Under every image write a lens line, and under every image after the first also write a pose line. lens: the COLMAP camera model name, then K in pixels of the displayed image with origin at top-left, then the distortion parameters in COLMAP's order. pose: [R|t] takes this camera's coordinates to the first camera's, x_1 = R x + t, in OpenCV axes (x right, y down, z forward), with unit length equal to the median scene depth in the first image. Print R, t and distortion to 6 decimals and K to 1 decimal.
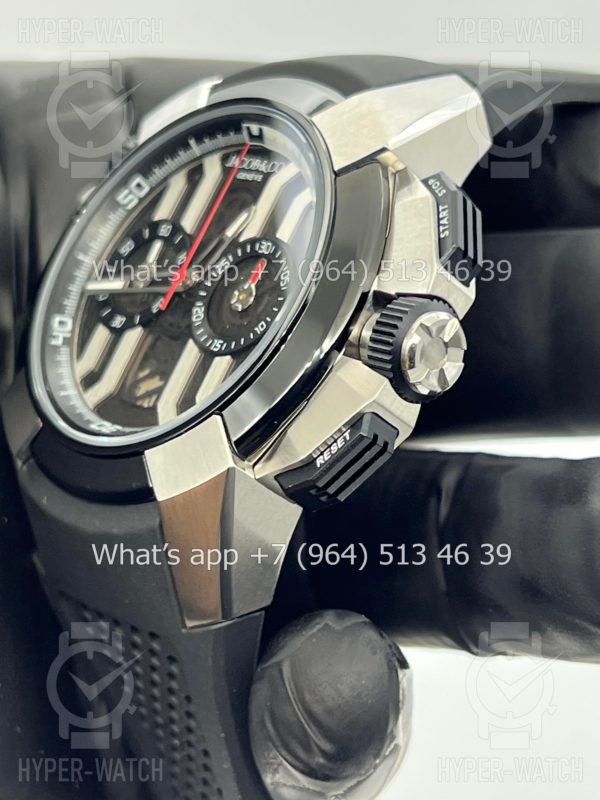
lens RADIAL K [[1822.8, 0, 300.0], [0, 1822.8, 400.0], [0, 0, 1]] dist [0.022633, 0.065756]
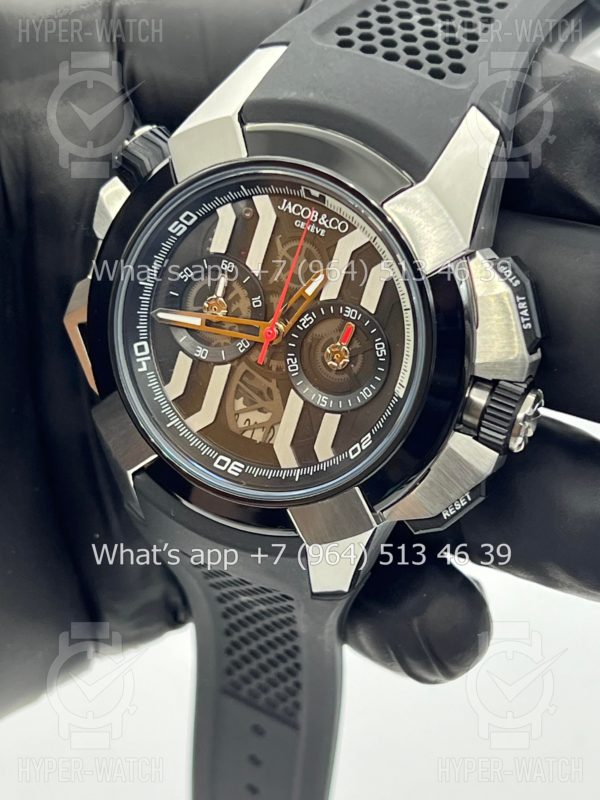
lens RADIAL K [[1889.1, 0, 300.0], [0, 1889.1, 400.0], [0, 0, 1]] dist [0.240034, -0.052626]
pose [[0.931419, -0.235609, 0.277392, -0.394399], [0.044535, 0.830230, 0.555638, -0.704443], [-0.361213, -0.505179, 0.783785, 0.028239]]
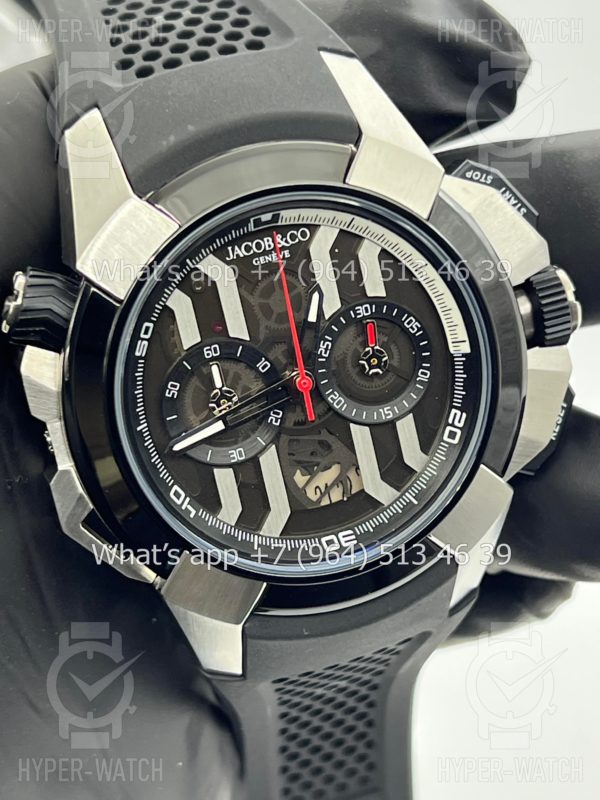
lens RADIAL K [[1889.1, 0, 300.0], [0, 1889.1, 400.0], [0, 0, 1]] dist [0.240034, -0.052626]
pose [[0.389117, -0.668708, 0.633575, -0.736966], [0.262207, 0.739732, 0.619713, -0.710970], [-0.883083, -0.075013, 0.463182, 0.521781]]
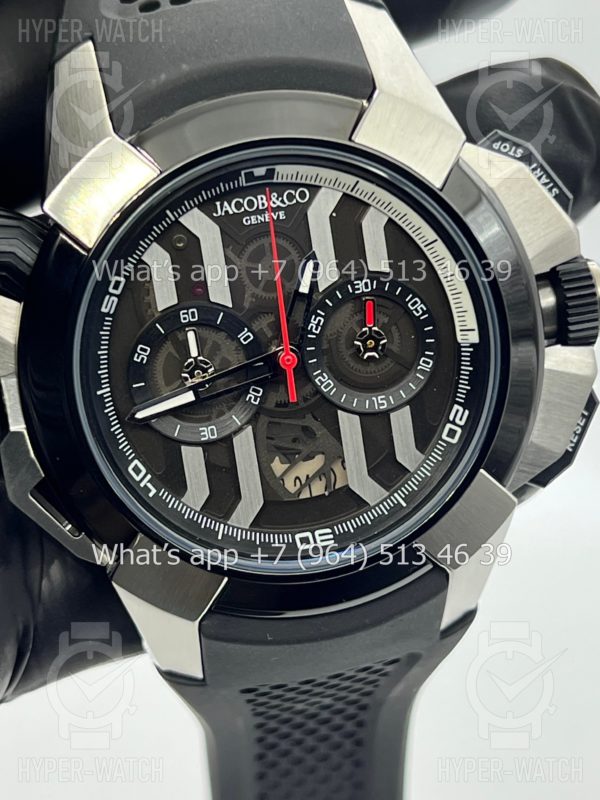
lens RADIAL K [[1889.1, 0, 300.0], [0, 1889.1, 400.0], [0, 0, 1]] dist [0.240034, -0.052626]
pose [[0.495941, -0.616708, 0.611322, -0.652167], [0.243513, 0.774523, 0.583795, -0.601733], [-0.833513, -0.140663, 0.534294, 0.494030]]
